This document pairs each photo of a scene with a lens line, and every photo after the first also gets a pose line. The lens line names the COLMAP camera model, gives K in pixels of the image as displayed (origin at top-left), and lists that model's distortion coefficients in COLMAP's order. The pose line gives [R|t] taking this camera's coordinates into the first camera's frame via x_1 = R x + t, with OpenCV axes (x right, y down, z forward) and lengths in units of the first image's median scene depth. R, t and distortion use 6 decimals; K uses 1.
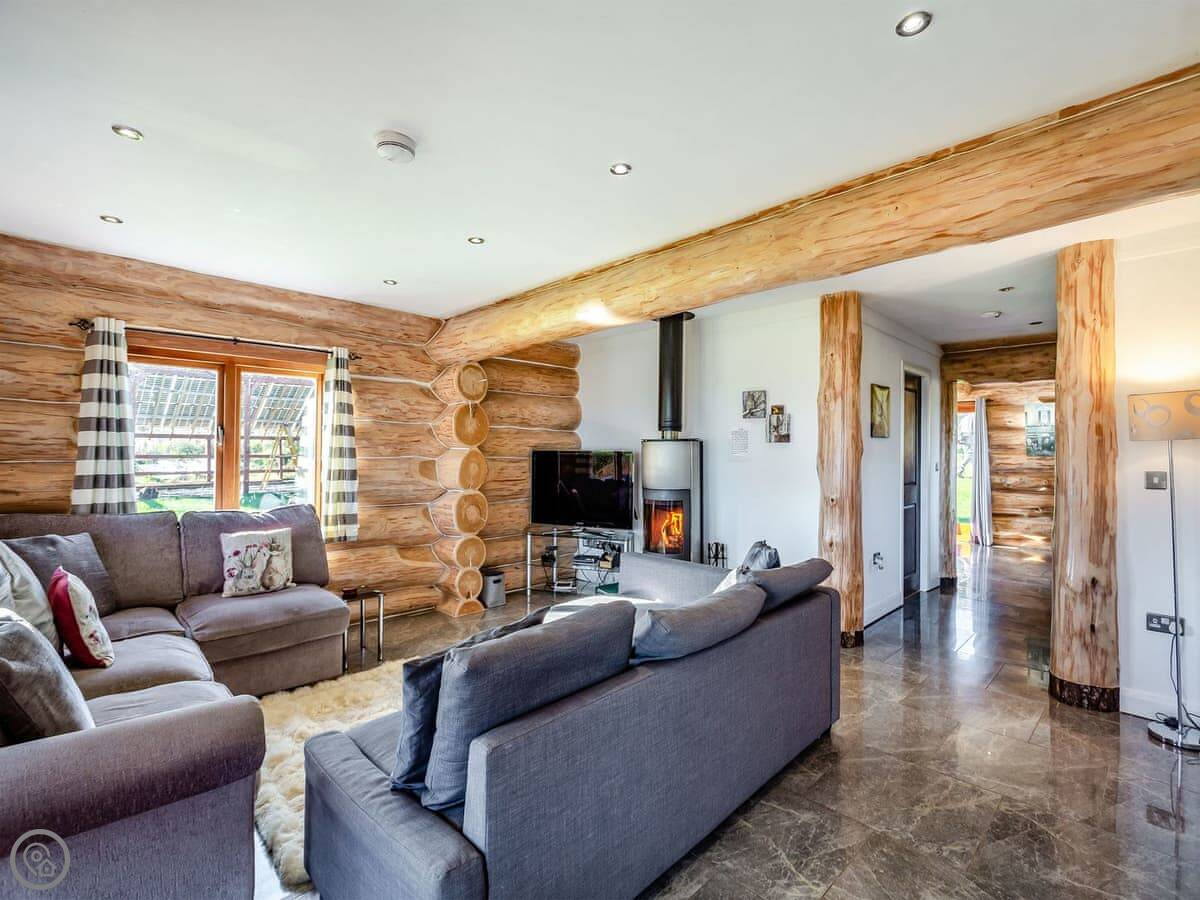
lens RADIAL K [[579.5, 0, 614.5], [0, 579.5, 448.2], [0, 0, 1]] dist [-0.000931, 0.003037]
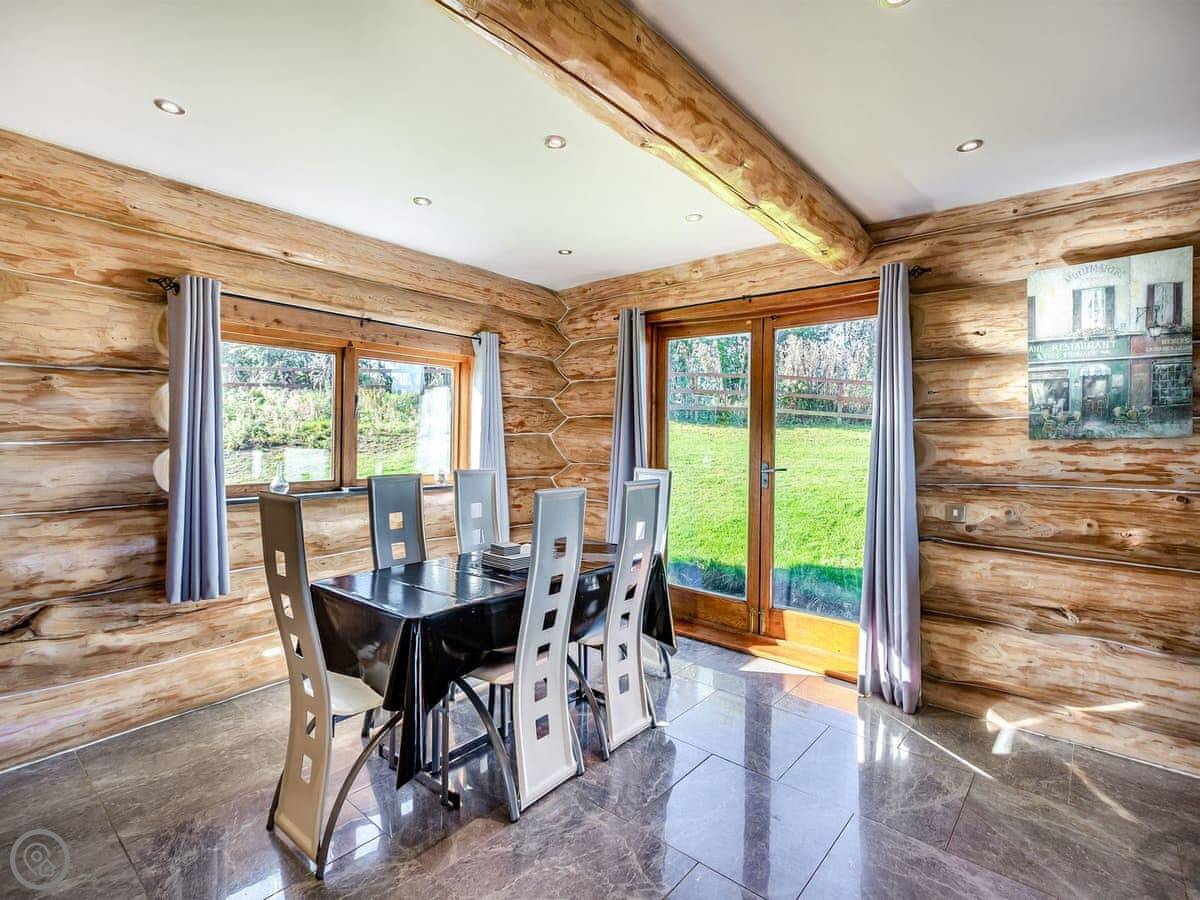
lens RADIAL K [[600.0, 0, 594.8], [0, 600.0, 446.1], [0, 0, 1]] dist [0.018201, -0.003791]
pose [[0.998760, 0.003815, 0.049638, 0.812789], [-0.005186, 0.999608, 0.027512, 0.016309], [-0.049513, -0.027736, 0.998388, 1.210601]]
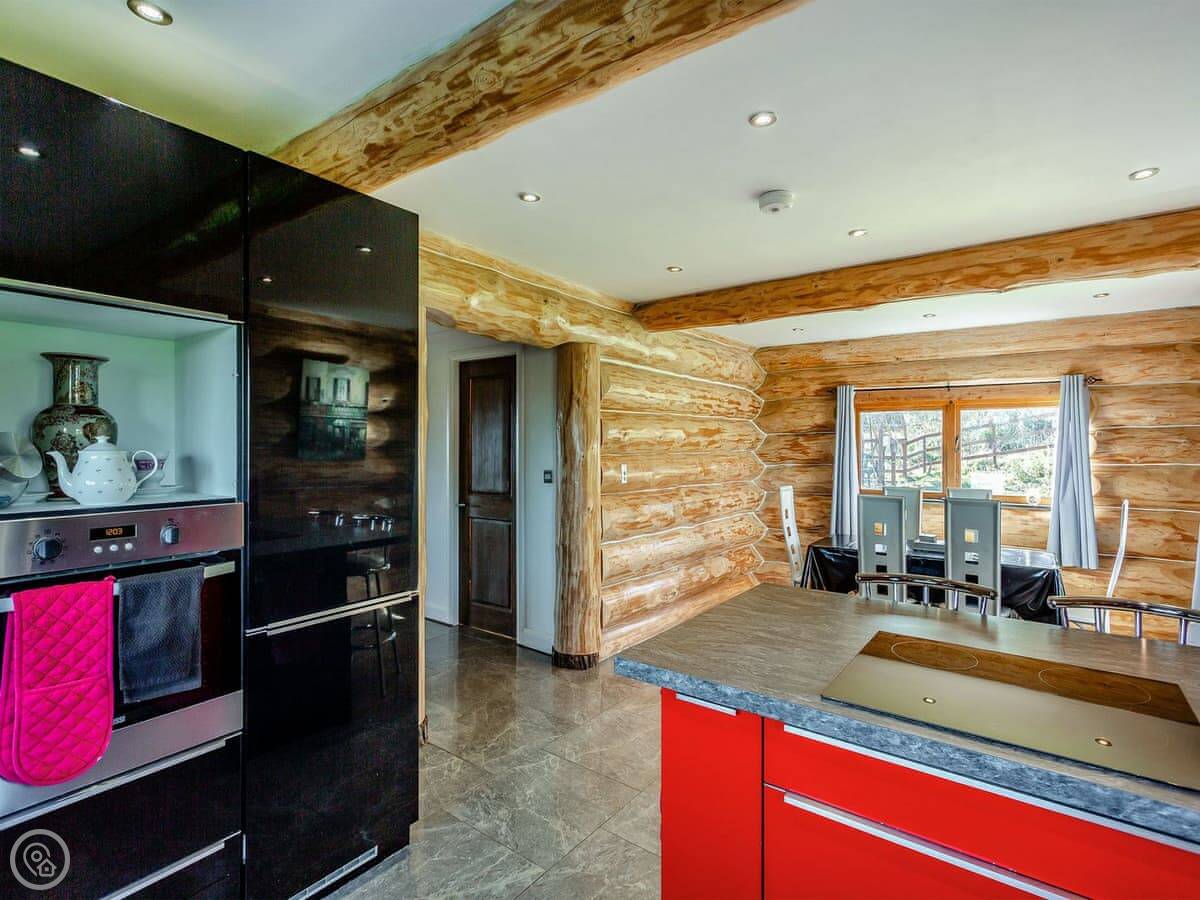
lens RADIAL K [[579.3, 0, 624.5], [0, 579.3, 444.9], [0, 0, 1]] dist [0.000243, 0.001514]
pose [[0.135838, -0.013817, -0.990635, 1.545689], [0.003966, 0.999902, -0.013403, 0.002526], [0.990723, -0.002108, 0.135880, 1.228515]]
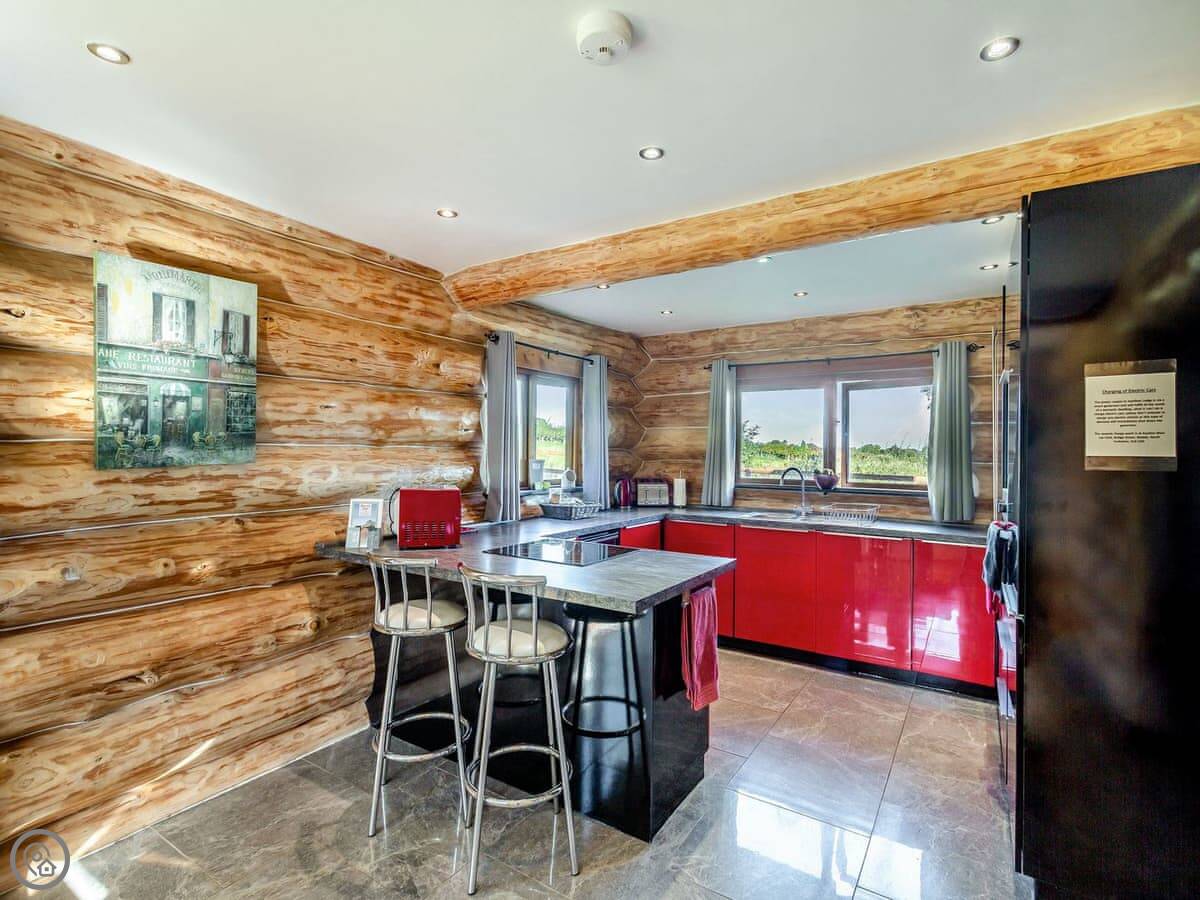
lens RADIAL K [[579.3, 0, 619.5], [0, 579.3, 444.1], [0, 0, 1]] dist [0.000243, 0.001514]
pose [[-0.209578, -0.001070, 0.977791, 0.761468], [-0.022474, 0.999740, -0.003723, -0.002136], [-0.977534, -0.022755, -0.209548, 1.485381]]
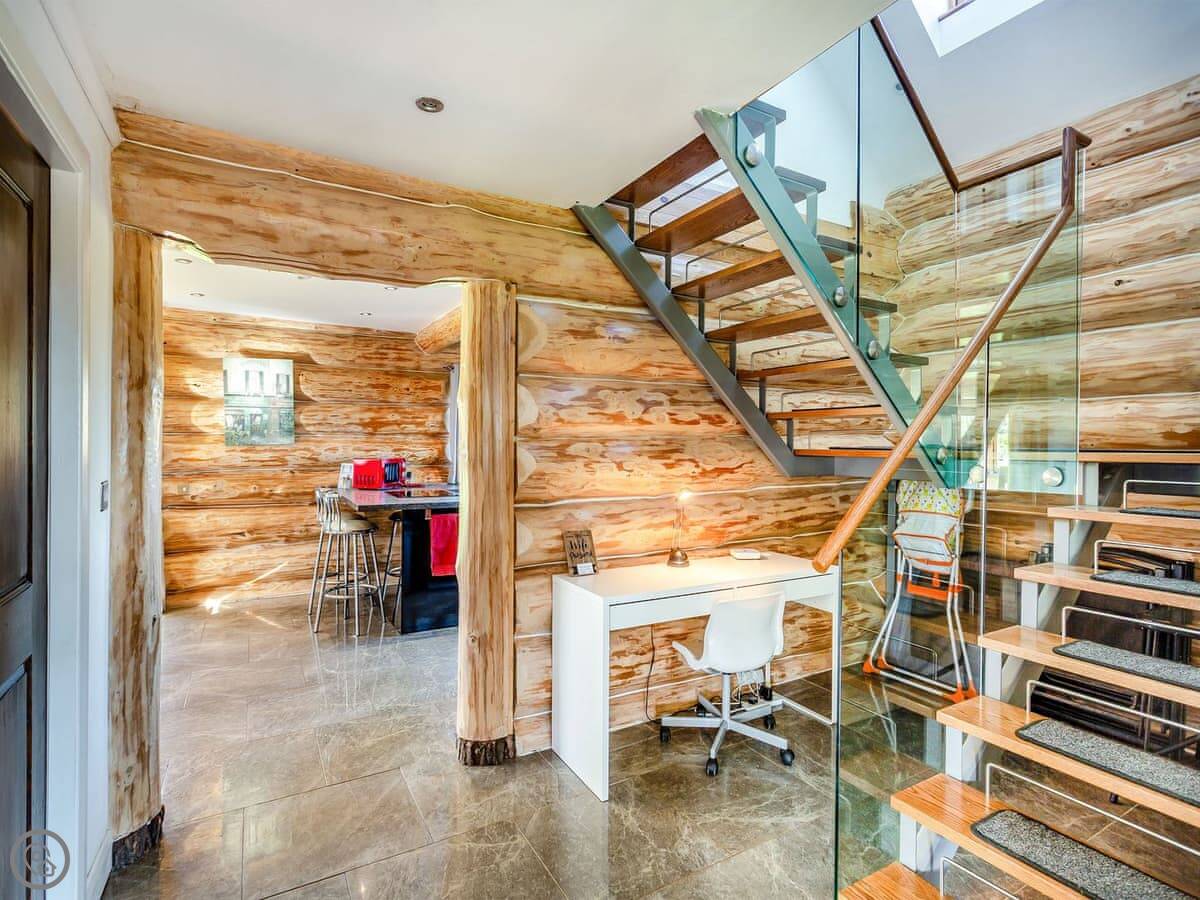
lens RADIAL K [[600.0, 0, 597.4], [0, 600.0, 444.9], [0, 0, 1]] dist [0.018201, -0.003791]
pose [[0.278209, -0.011074, 0.960457, 0.402430], [-0.014168, 0.999777, 0.015631, -0.004175], [-0.960416, -0.017956, 0.277991, 0.827554]]
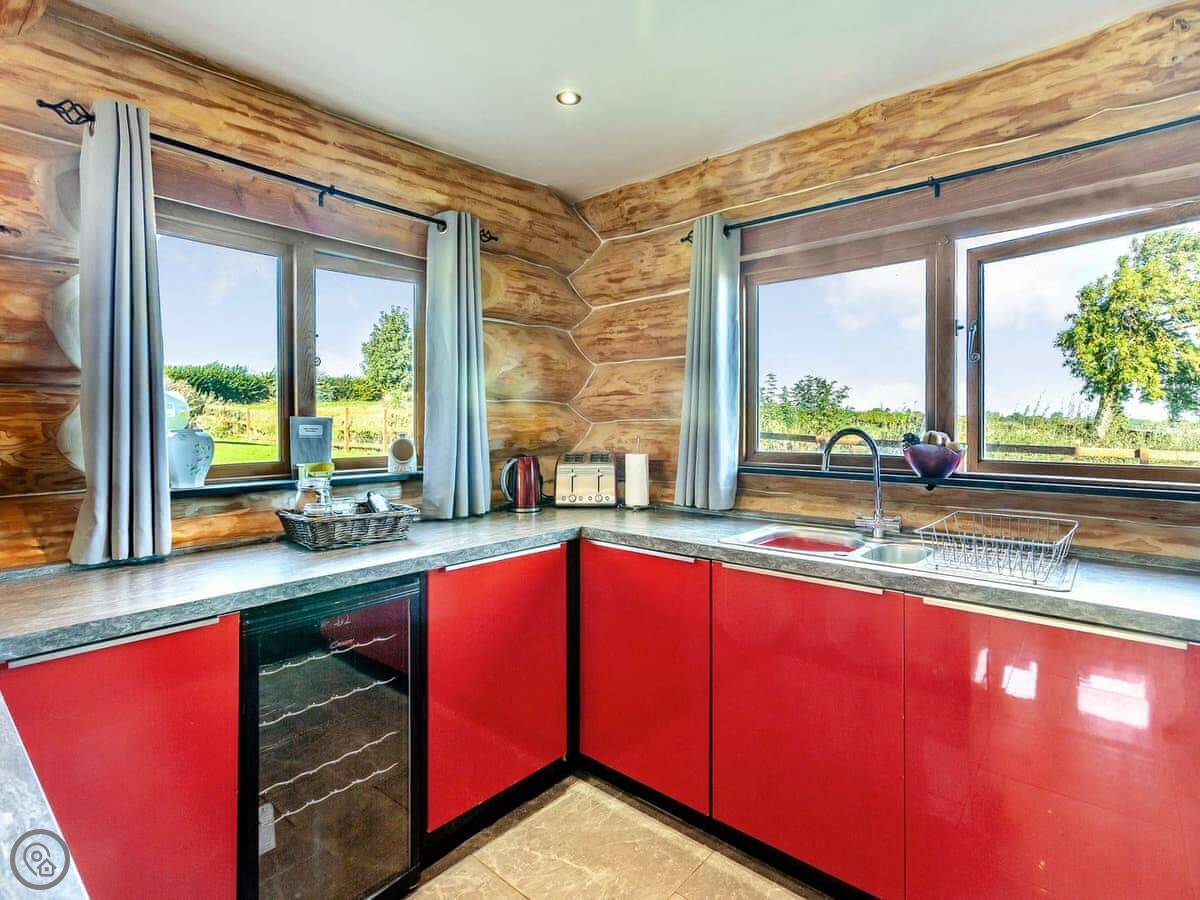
lens RADIAL K [[600.0, 0, 628.7], [0, 600.0, 421.9], [0, 0, 1]] dist [0.018201, -0.003791]
pose [[-0.083442, -0.010612, 0.996456, 1.191615], [-0.009763, 0.999904, 0.009831, 0.018308], [-0.996465, -0.008908, -0.083538, 1.216266]]
